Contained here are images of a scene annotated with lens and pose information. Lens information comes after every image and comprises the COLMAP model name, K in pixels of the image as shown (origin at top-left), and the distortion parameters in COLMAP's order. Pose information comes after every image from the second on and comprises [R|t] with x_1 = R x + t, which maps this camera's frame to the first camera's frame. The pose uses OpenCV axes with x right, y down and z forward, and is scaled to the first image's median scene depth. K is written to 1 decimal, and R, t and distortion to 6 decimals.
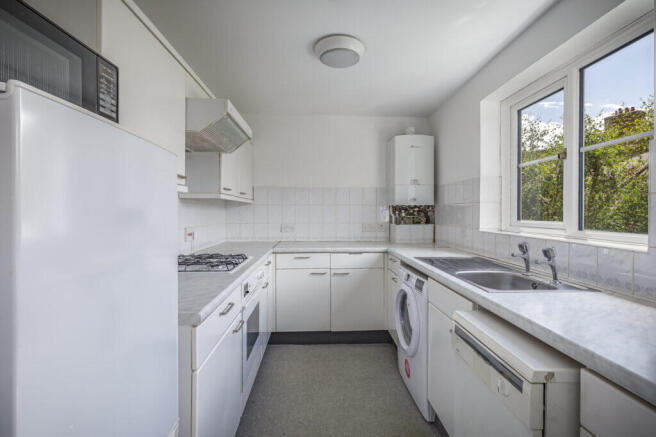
lens RADIAL K [[306.4, 0, 329.5], [0, 306.4, 214.8], [0, 0, 1]] dist [-0.000928, -0.000013]
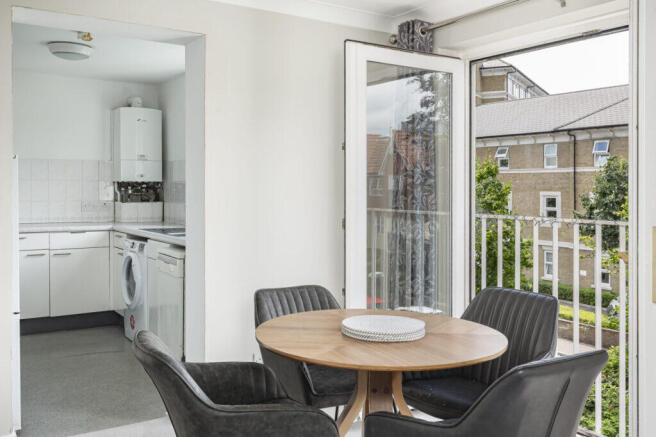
lens RADIAL K [[643.5, 0, 329.0], [0, 643.5, 213.8], [0, 0, 1]] dist [-0.002078, 0.000000]
pose [[0.864521, -0.011043, 0.502475, -0.220818], [-0.005445, 0.999494, 0.031335, 0.002477], [-0.502567, -0.029826, 0.864024, -1.001940]]
